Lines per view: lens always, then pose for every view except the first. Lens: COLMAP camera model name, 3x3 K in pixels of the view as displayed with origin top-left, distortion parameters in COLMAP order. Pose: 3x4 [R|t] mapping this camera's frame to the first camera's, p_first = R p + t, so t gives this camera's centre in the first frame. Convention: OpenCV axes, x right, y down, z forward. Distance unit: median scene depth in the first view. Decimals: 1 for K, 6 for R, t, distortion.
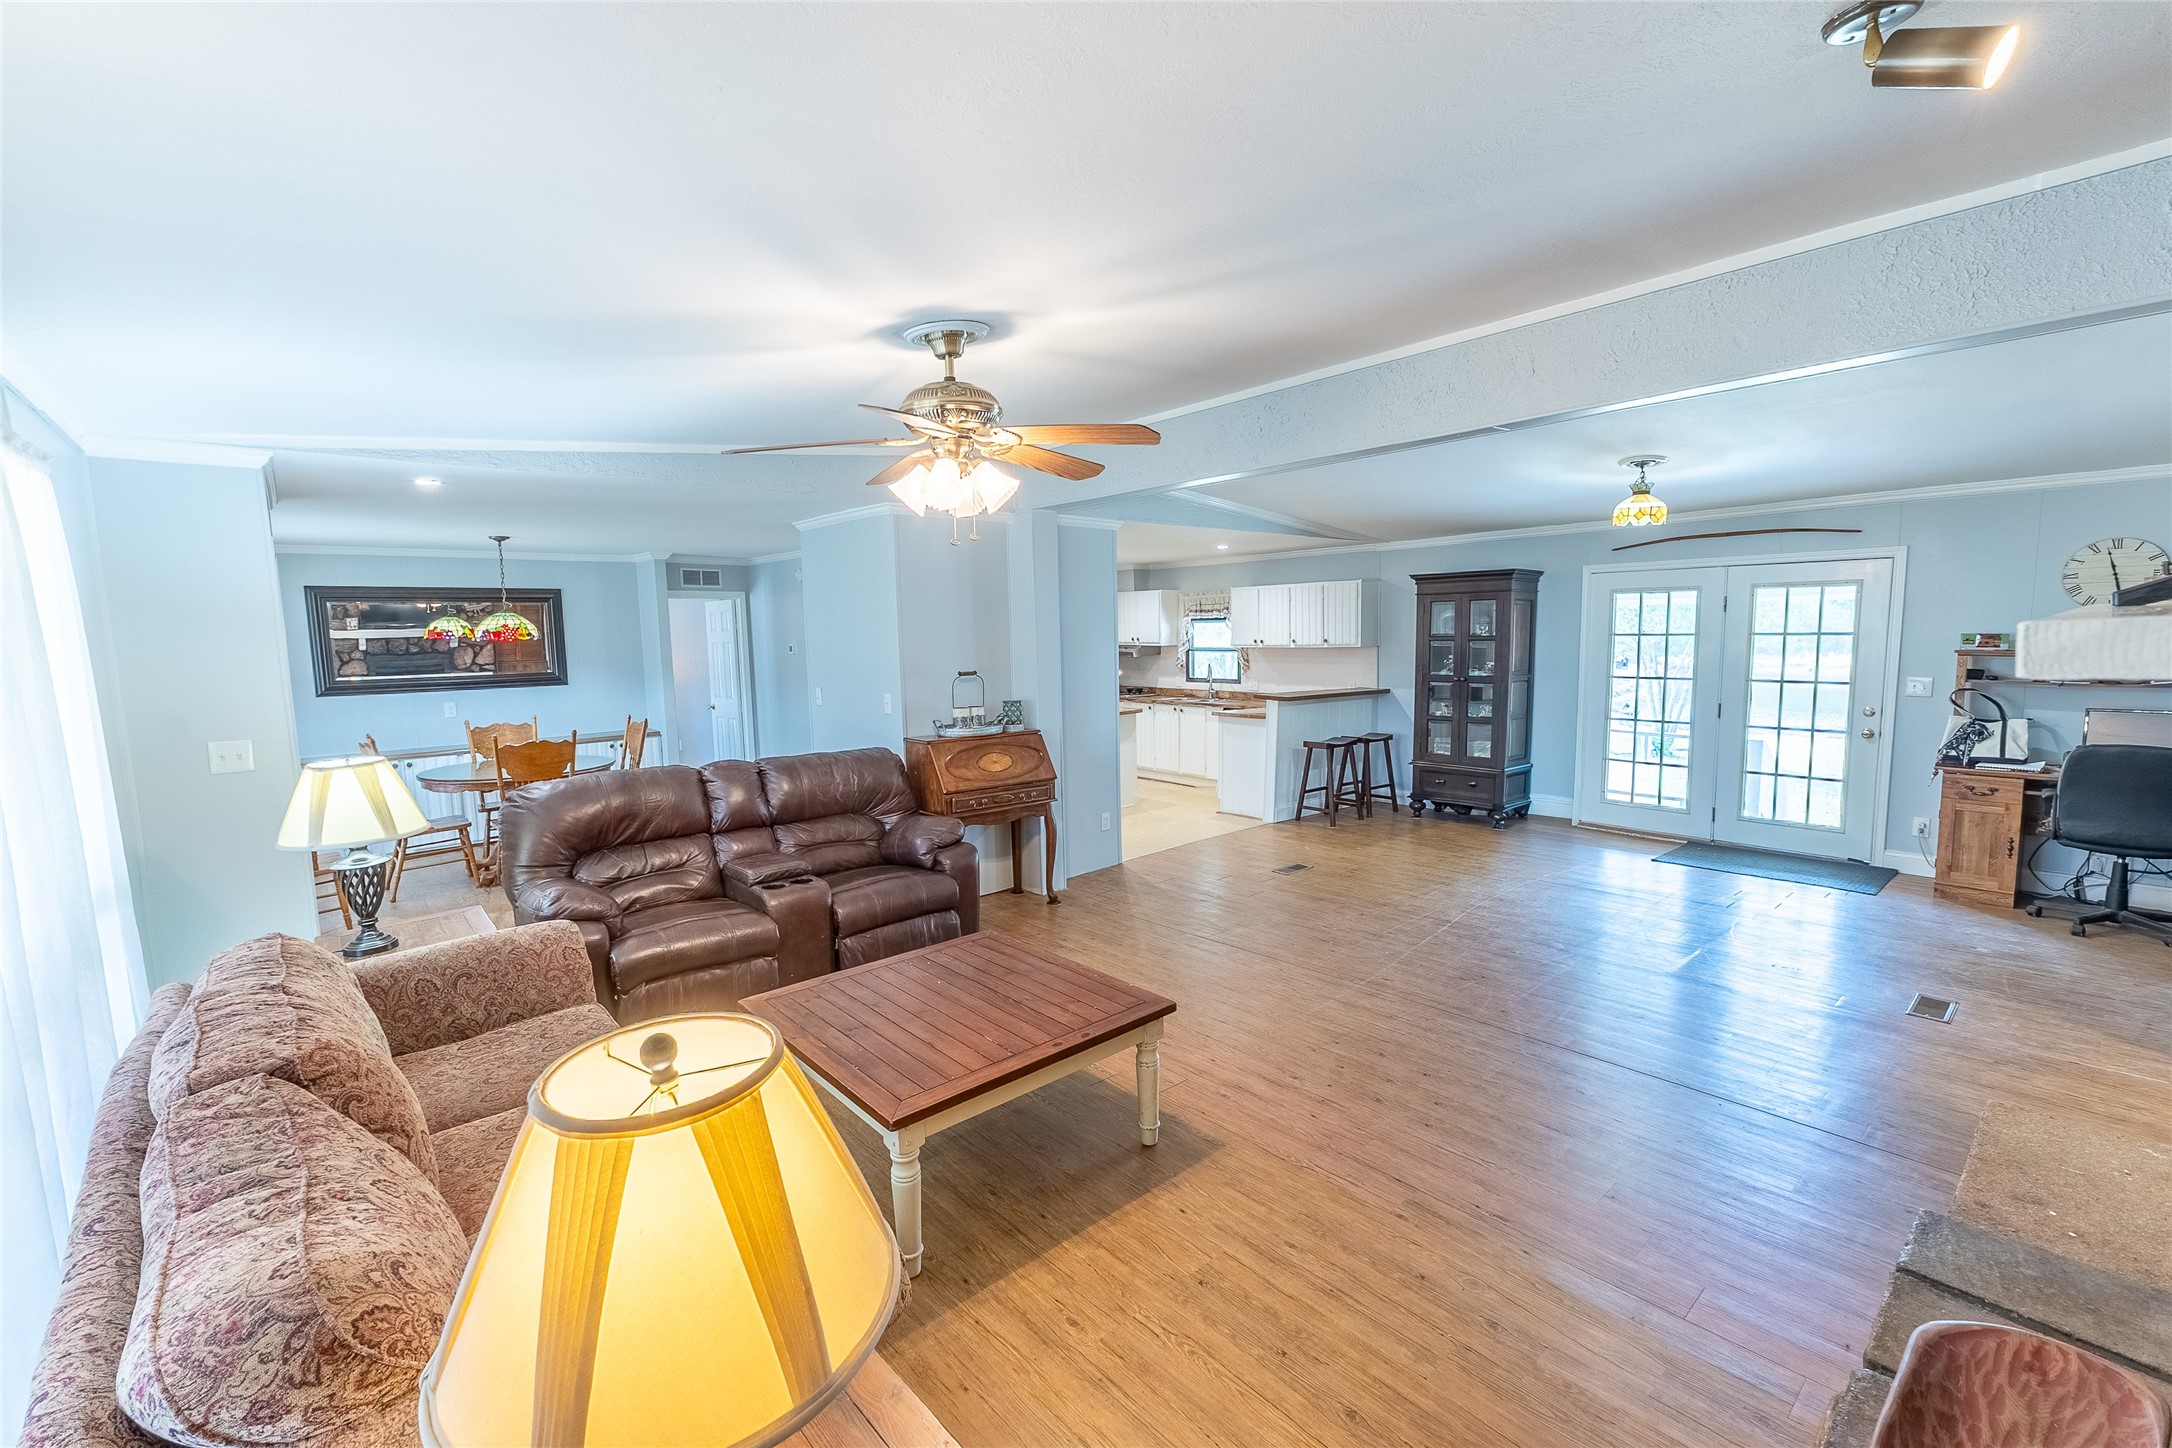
lens RADIAL K [[920.4, 0, 1086.0], [0, 920.4, 724.0], [0, 0, 1]] dist [0.002917, 0.000759]
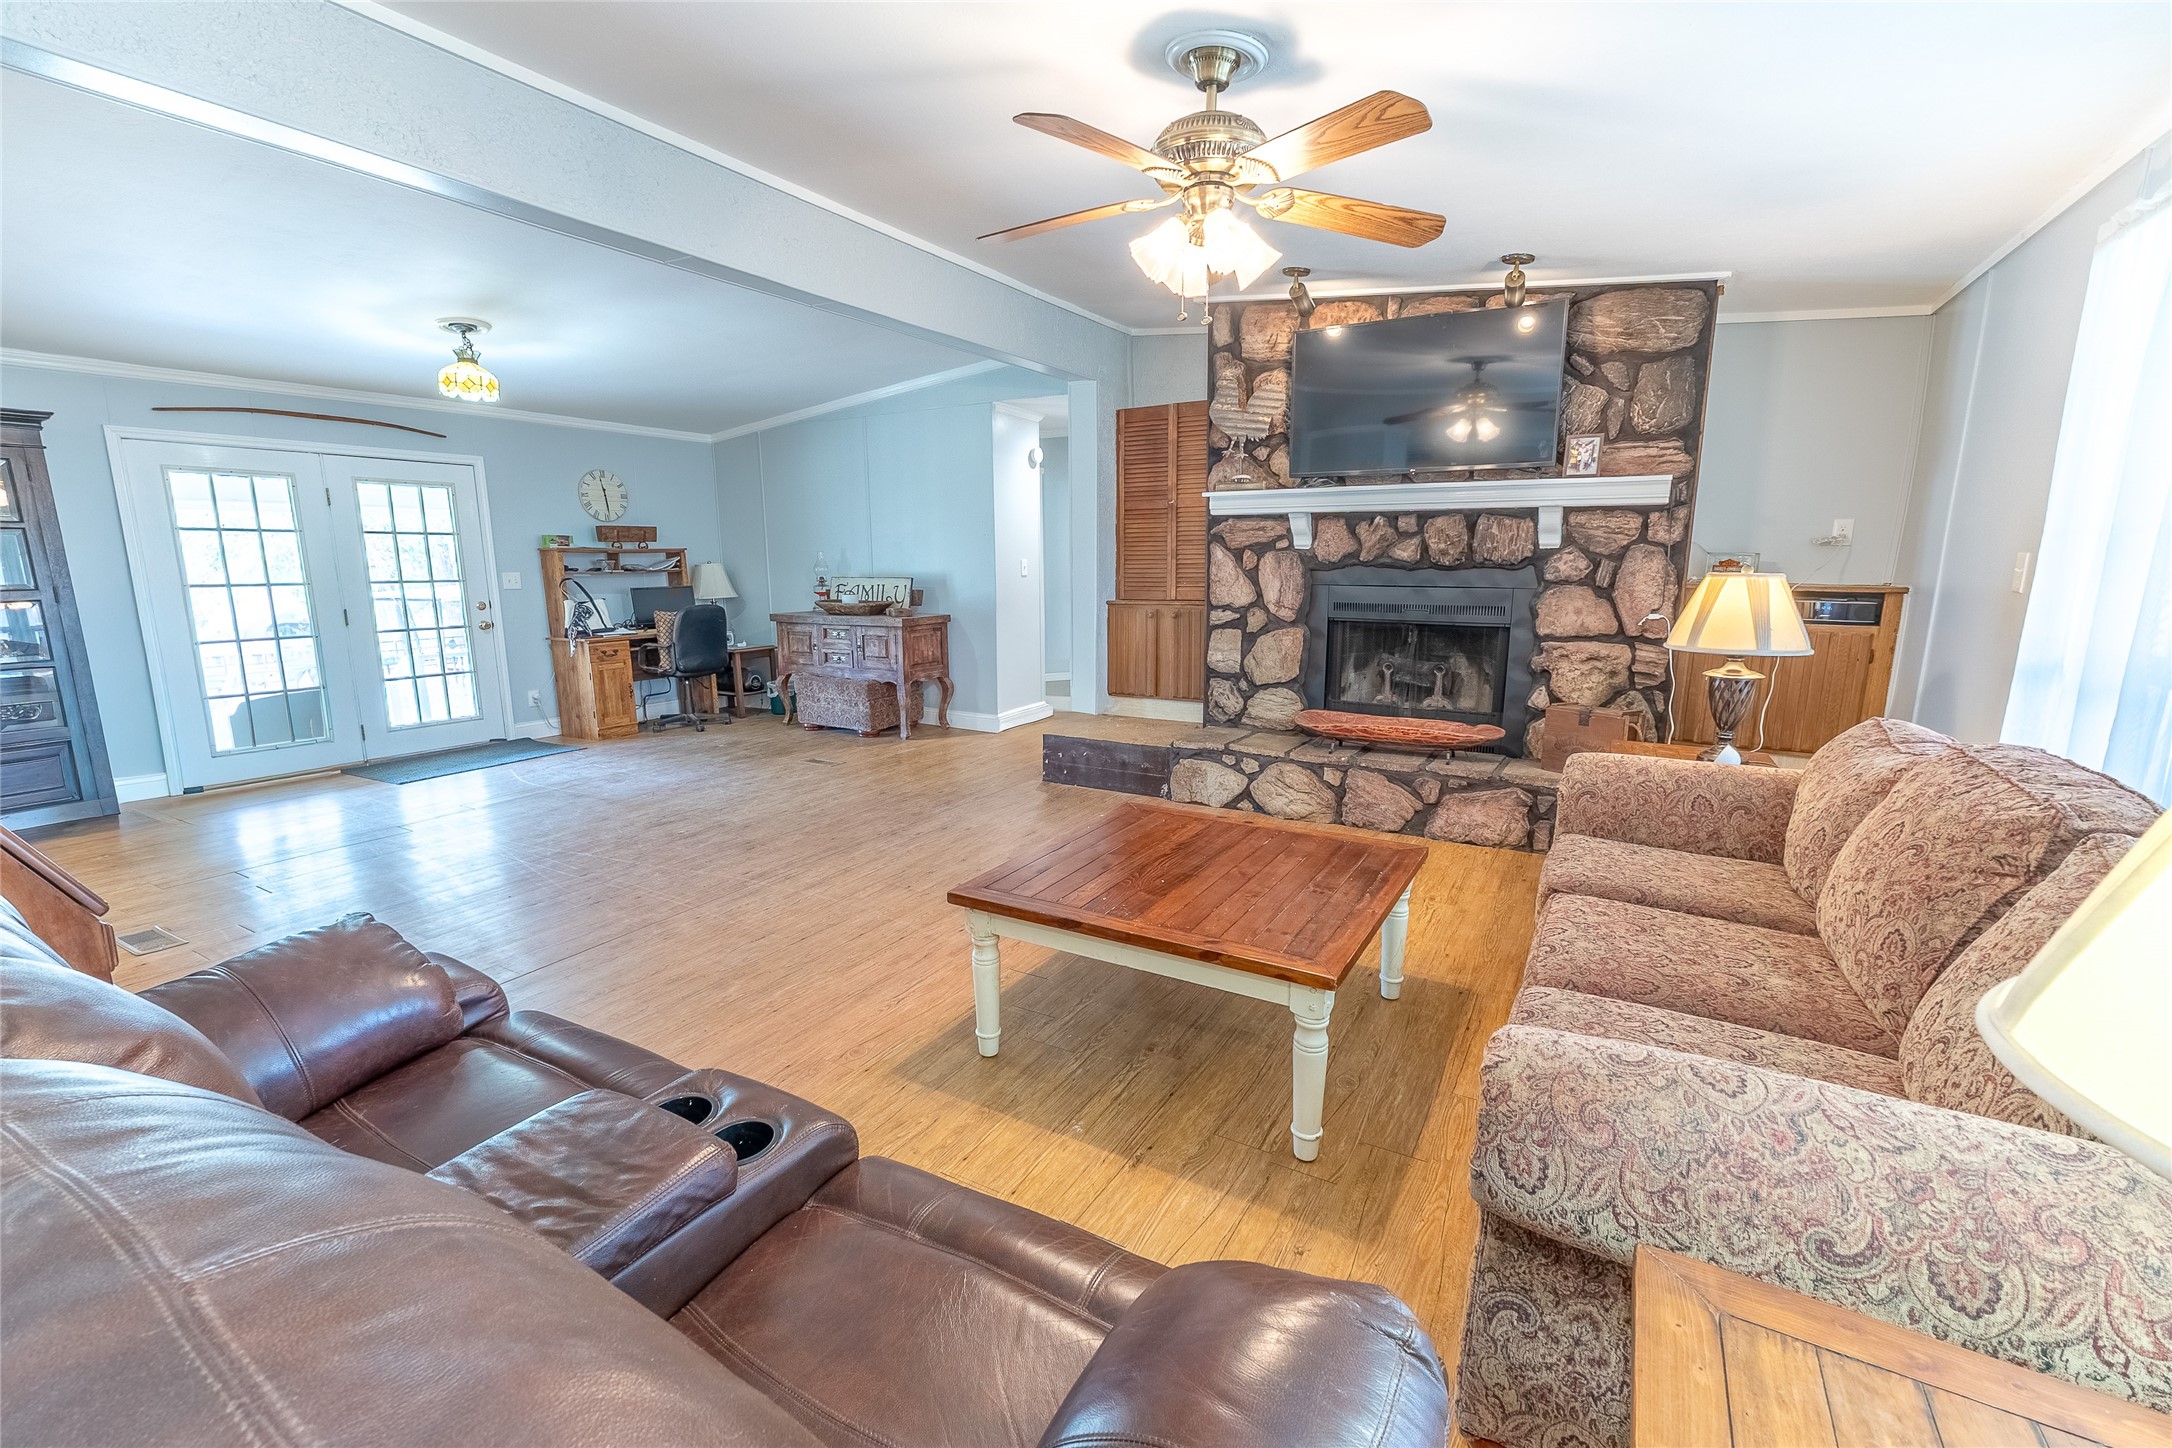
lens RADIAL K [[928.3, 0, 1090.7], [0, 928.3, 717.0], [0, 0, 1]] dist [0.002140, 0.000306]
pose [[-0.324838, -0.137056, 0.935786, -0.466333], [0.114112, 0.976536, 0.182636, -0.002888], [-0.938860, 0.166111, -0.301577, 0.690821]]
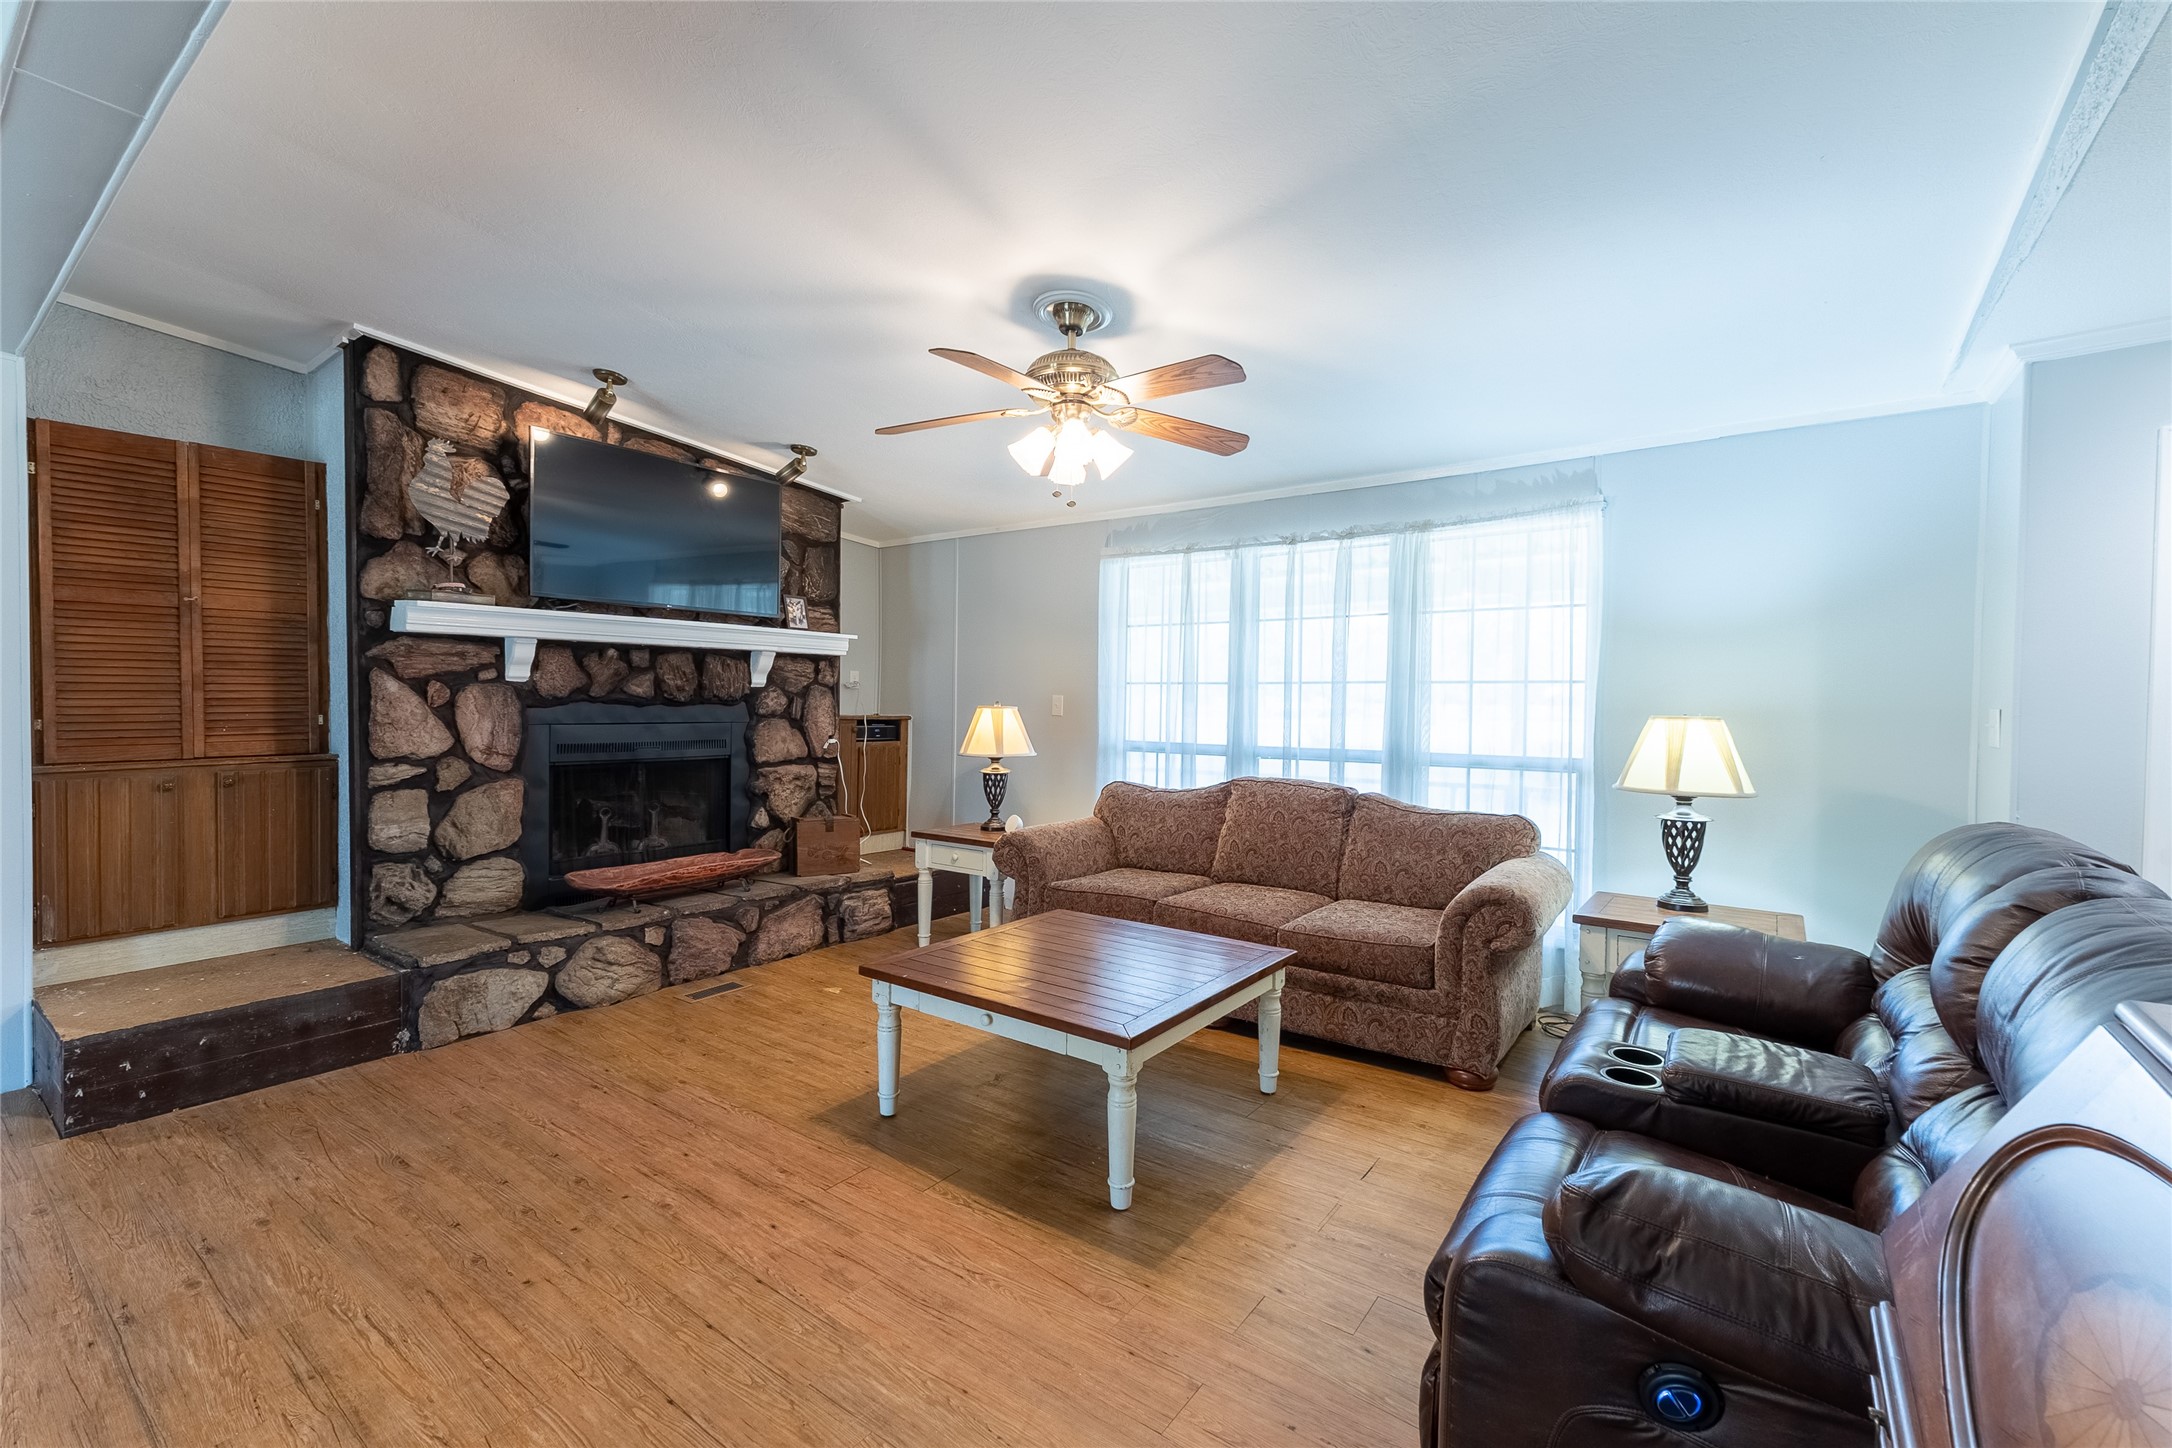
lens RADIAL K [[920.4, 0, 1086.0], [0, 920.4, 724.0], [0, 0, 1]] dist [0.002917, 0.000759]
pose [[-0.975927, 0.022706, -0.216911, 0.035311], [-0.007561, 0.990446, 0.137697, -0.043053], [0.217965, 0.136022, -0.966431, 0.993661]]
